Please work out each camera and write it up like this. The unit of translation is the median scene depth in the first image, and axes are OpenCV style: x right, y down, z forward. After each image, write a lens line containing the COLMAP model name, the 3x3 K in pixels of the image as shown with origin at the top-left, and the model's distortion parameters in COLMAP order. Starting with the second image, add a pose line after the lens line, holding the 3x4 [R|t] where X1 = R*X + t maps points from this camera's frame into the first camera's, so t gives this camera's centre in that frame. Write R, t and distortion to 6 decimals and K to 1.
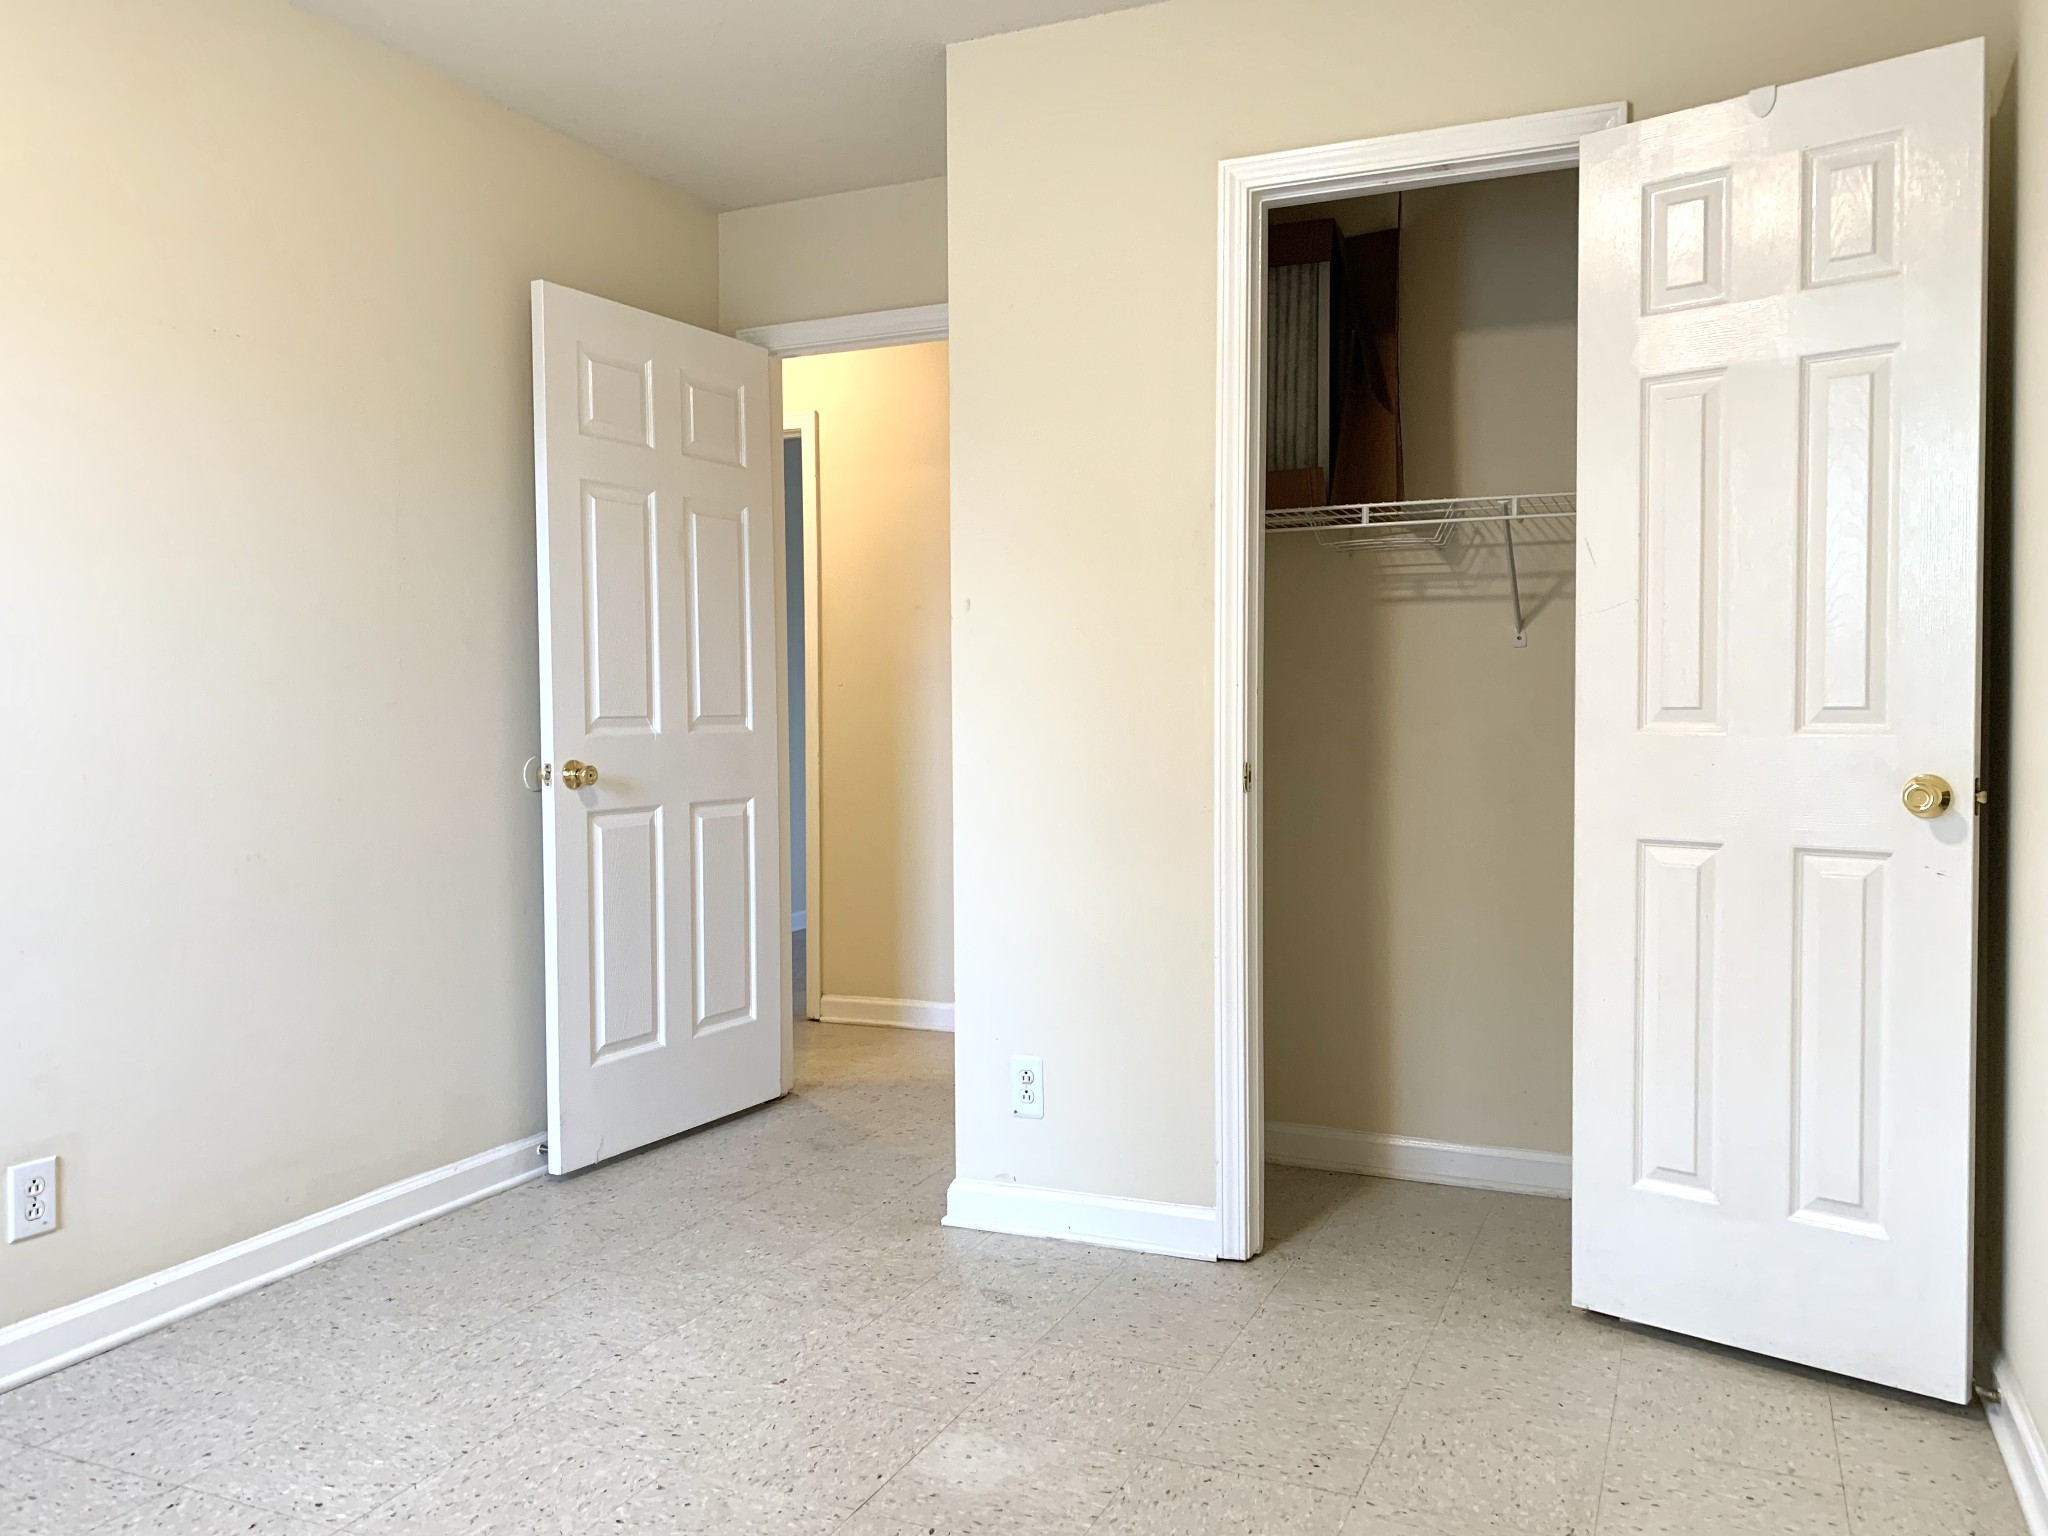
lens RADIAL K [[1572.5, 0, 1065.8], [0, 1572.5, 731.3], [0, 0, 1]] dist [0.010030, -0.004857]
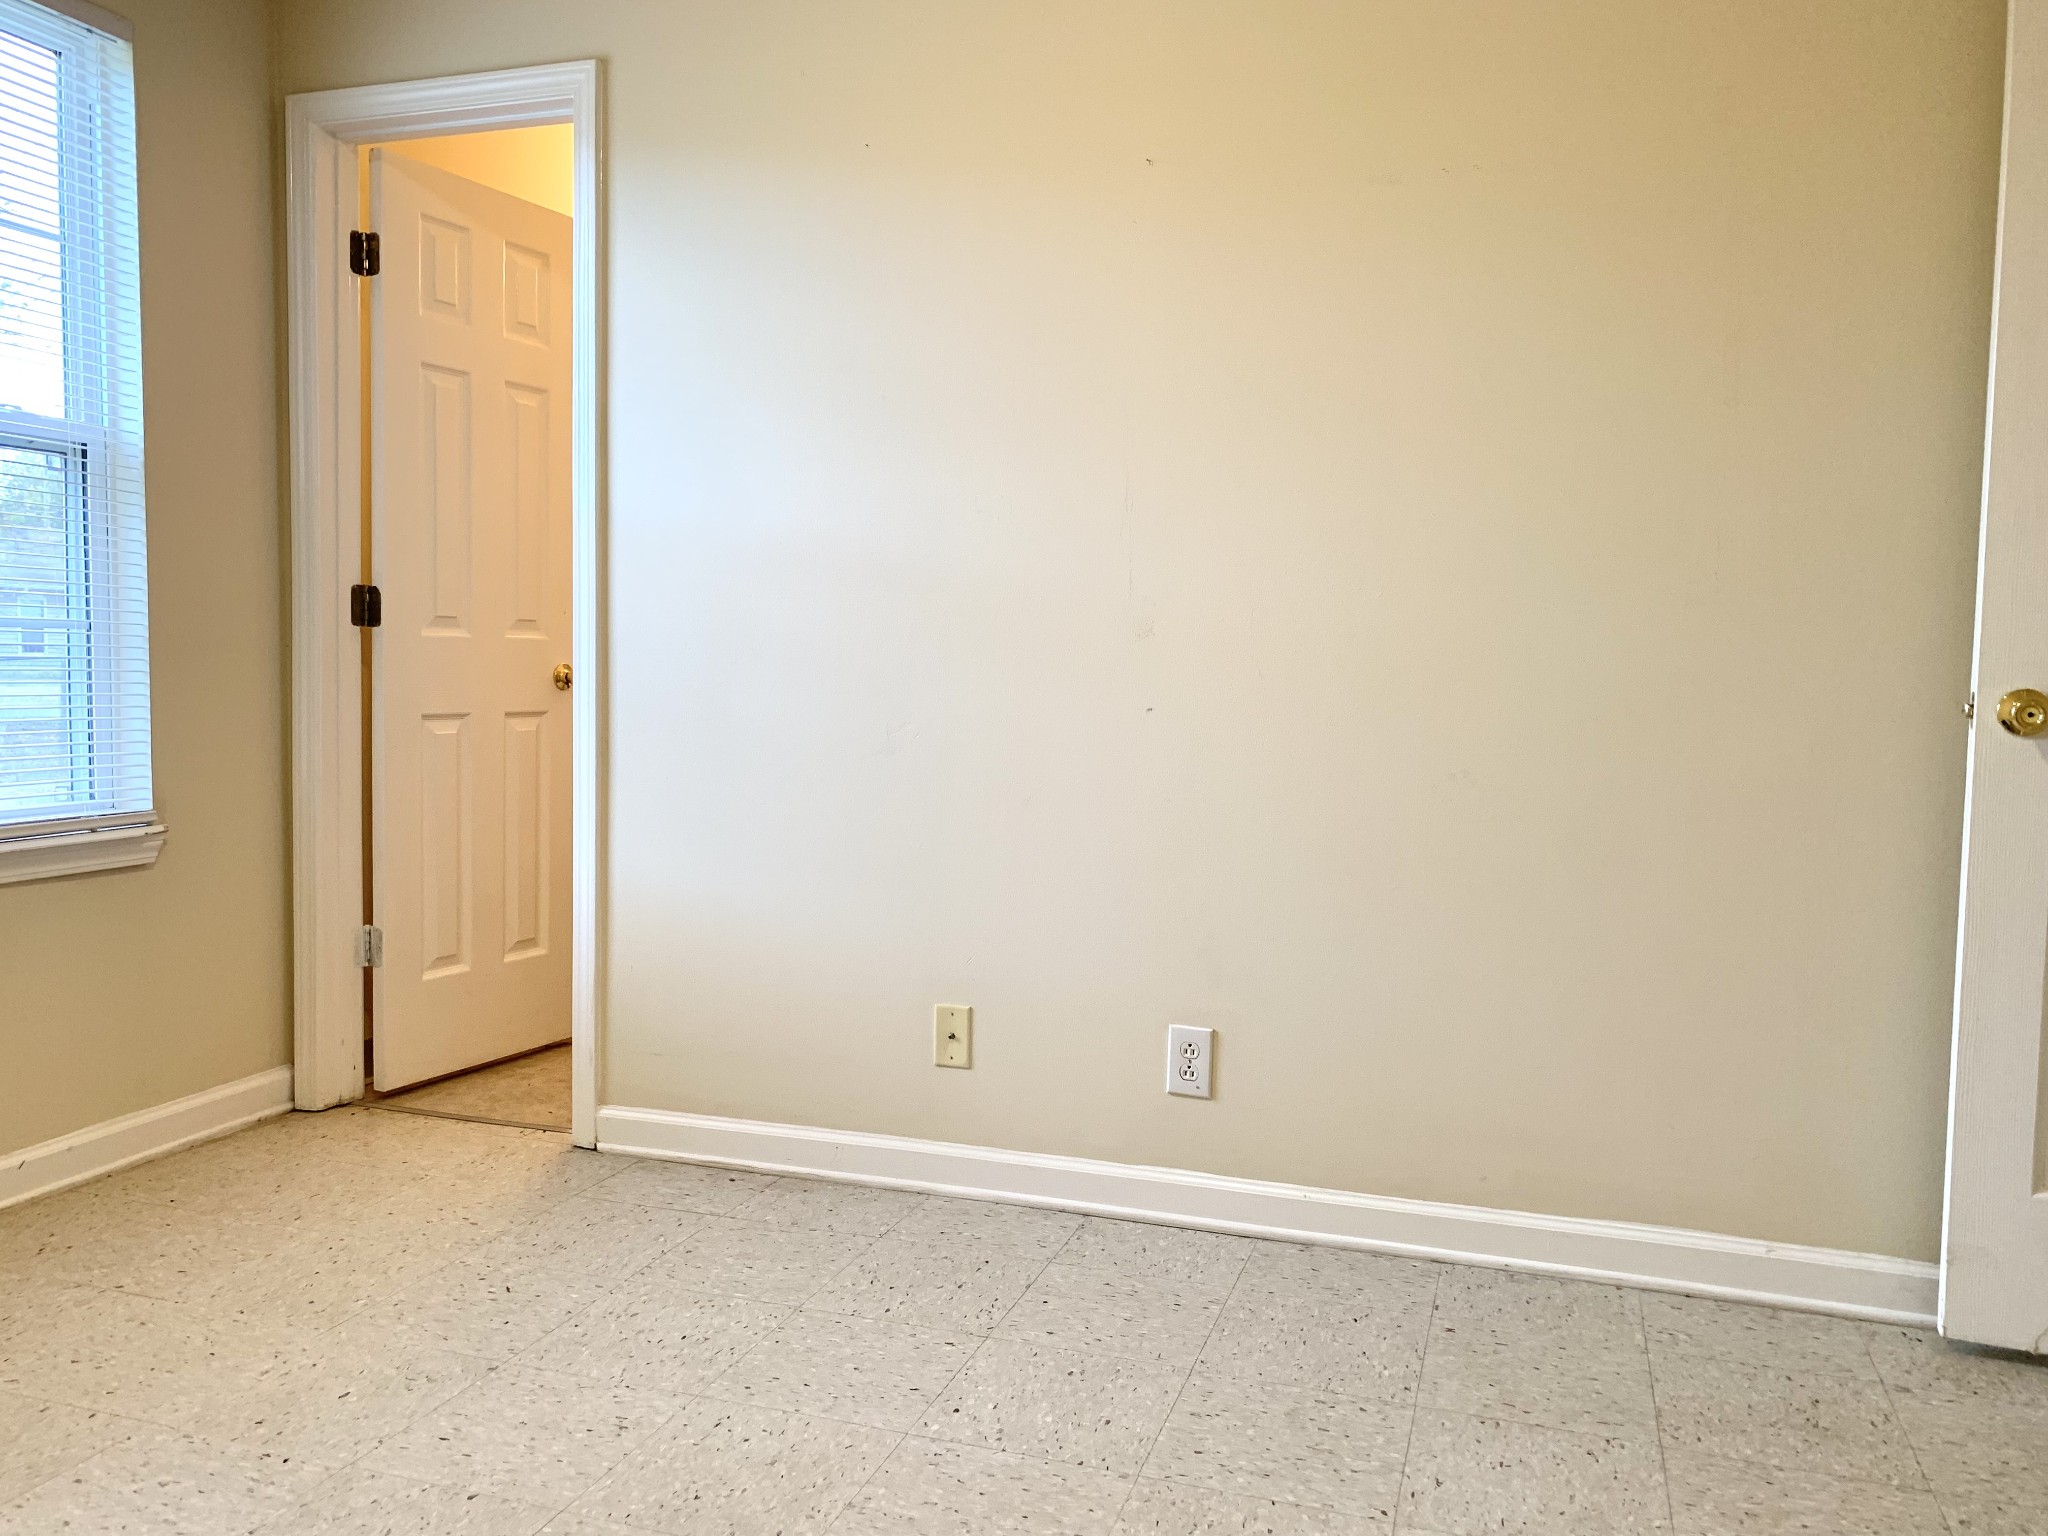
lens RADIAL K [[1587.2, 0, 1024.0], [0, 1587.2, 768.0], [0, 0, 1]] dist [0.011012, -0.003501]
pose [[0.072555, 0.074780, -0.994557, 0.365087], [-0.034419, 0.996779, 0.072436, 0.025559], [0.996770, 0.028976, 0.074895, 0.766844]]
